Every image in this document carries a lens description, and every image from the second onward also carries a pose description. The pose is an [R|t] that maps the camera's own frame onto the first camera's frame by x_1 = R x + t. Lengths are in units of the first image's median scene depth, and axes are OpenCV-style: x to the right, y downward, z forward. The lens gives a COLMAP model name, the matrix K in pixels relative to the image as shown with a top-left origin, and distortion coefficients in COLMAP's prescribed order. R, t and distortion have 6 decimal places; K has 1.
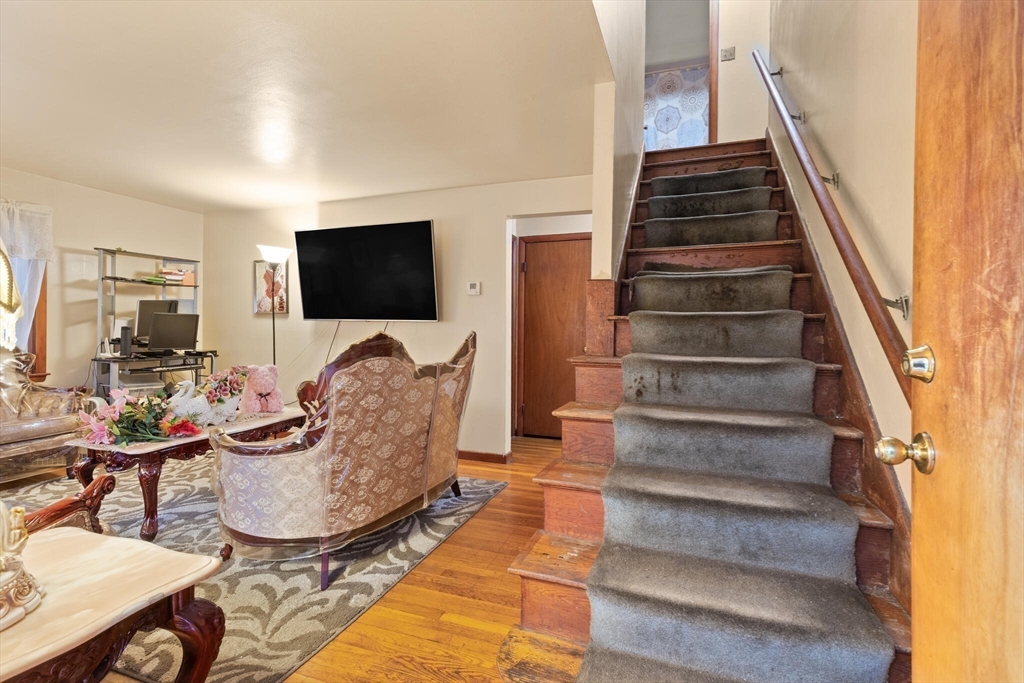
lens RADIAL K [[479.1, 0, 513.8], [0, 479.1, 331.3], [0, 0, 1]] dist [0.002695, 0.000054]
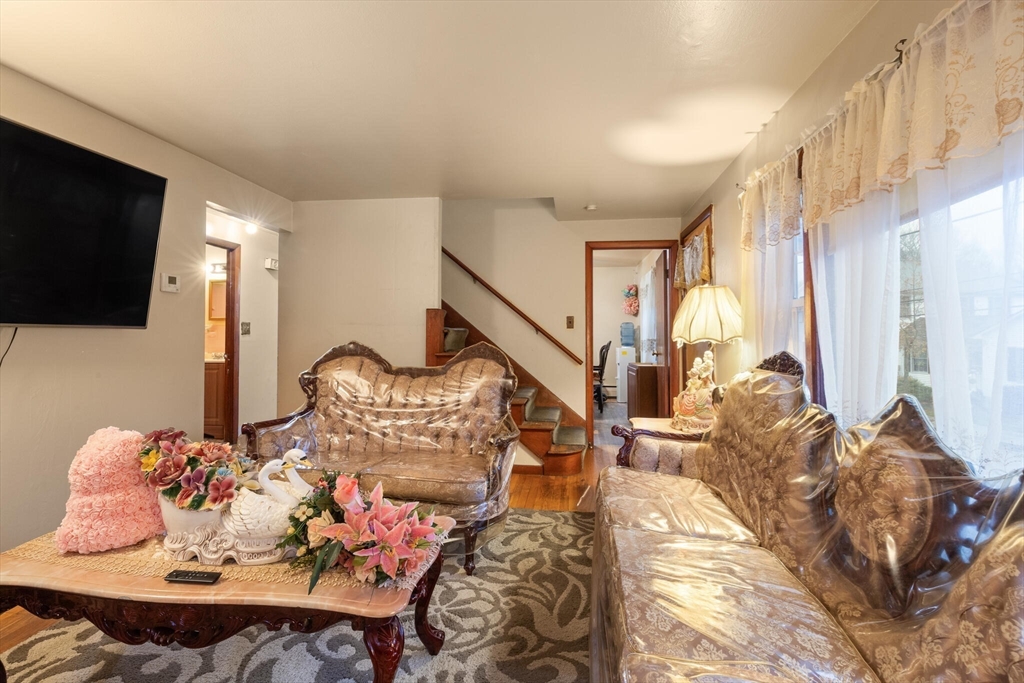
lens RADIAL K [[464.6, 0, 519.4], [0, 464.6, 329.1], [0, 0, 1]] dist [0.003735, -0.000063]
pose [[-0.225630, -0.001959, 0.974211, -1.299124], [0.000429, 0.999998, 0.002111, -0.030813], [-0.974213, 0.000894, -0.225629, 0.926347]]
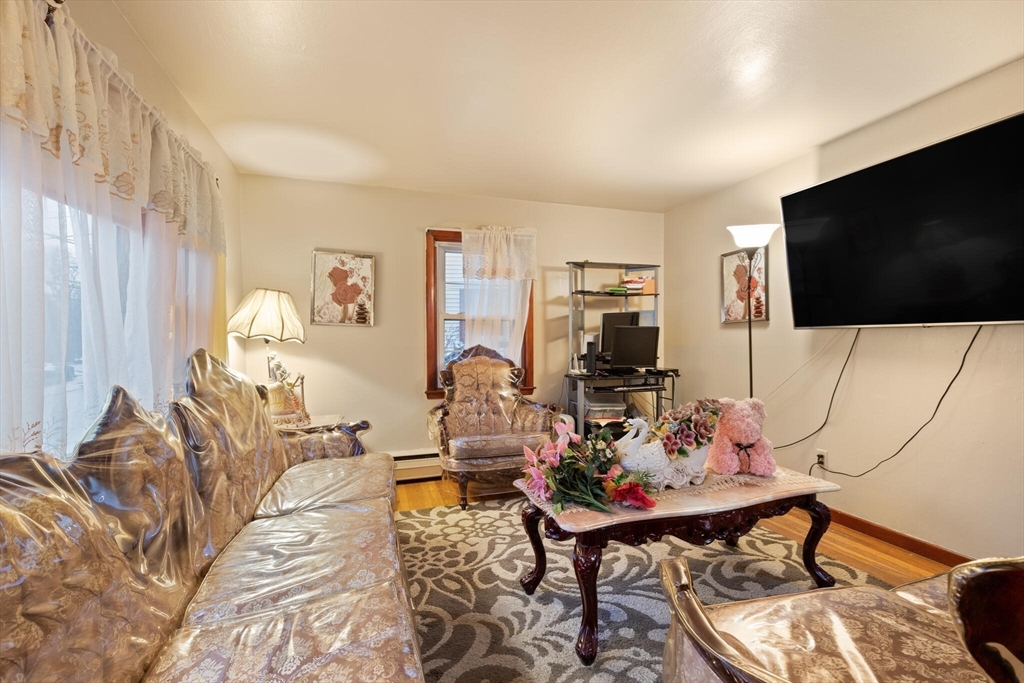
lens RADIAL K [[462.4, 0, 515.1], [0, 462.4, 345.4], [0, 0, 1]] dist [0.004520, -0.000093]
pose [[0.623055, -0.005572, -0.782158, -0.283237], [0.007176, 0.999973, -0.001408, -0.003746], [0.782145, -0.004736, 0.623078, 0.469950]]
